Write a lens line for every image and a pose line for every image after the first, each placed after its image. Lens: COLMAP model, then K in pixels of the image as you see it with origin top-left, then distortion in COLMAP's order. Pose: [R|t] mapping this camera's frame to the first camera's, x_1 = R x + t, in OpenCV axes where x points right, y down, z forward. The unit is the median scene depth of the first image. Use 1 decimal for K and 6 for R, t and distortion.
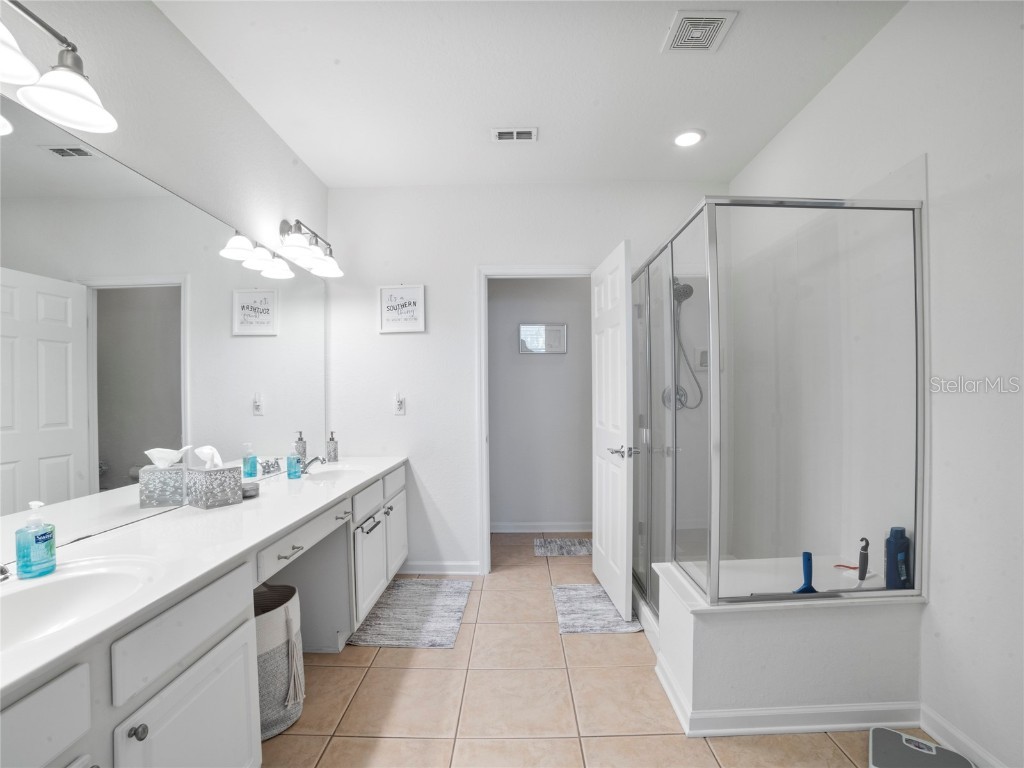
lens RADIAL K [[497.0, 0, 519.3], [0, 497.0, 388.9], [0, 0, 1]] dist [-0.090662, 0.050282]
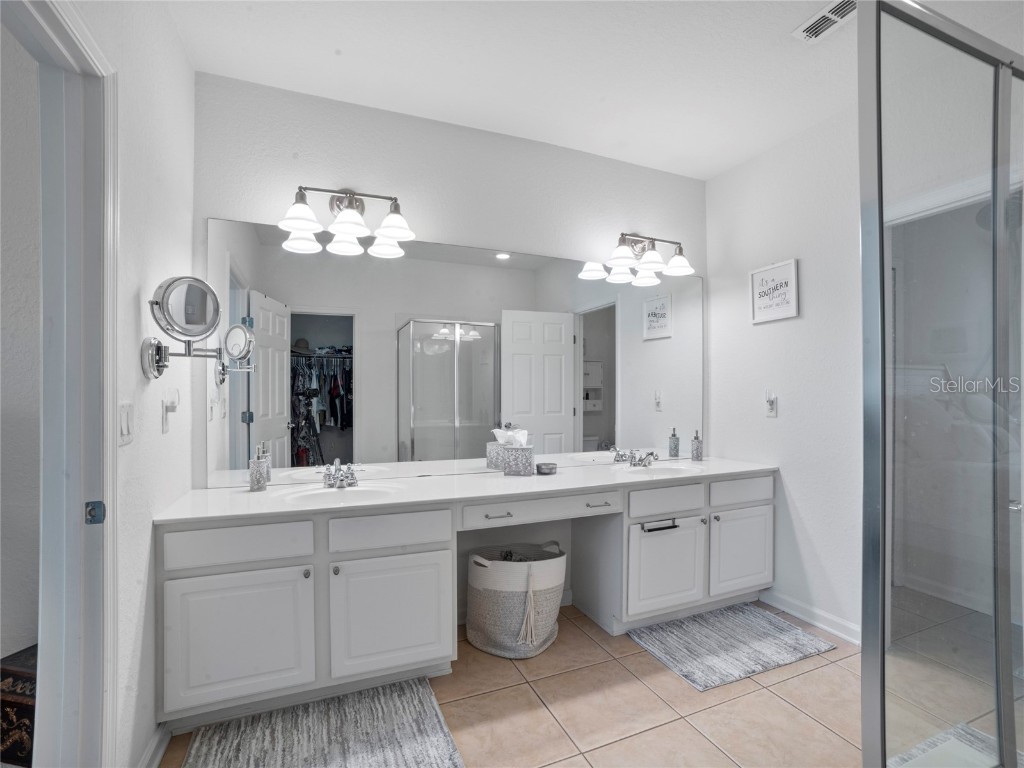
lens RADIAL K [[497.0, 0, 519.3], [0, 497.0, 388.9], [0, 0, 1]] dist [-0.090662, 0.050282]
pose [[0.393980, 0.002360, -0.919116, 0.384887], [0.001941, 0.999992, 0.003400, -0.000101], [0.919117, -0.003124, 0.393973, 0.284987]]
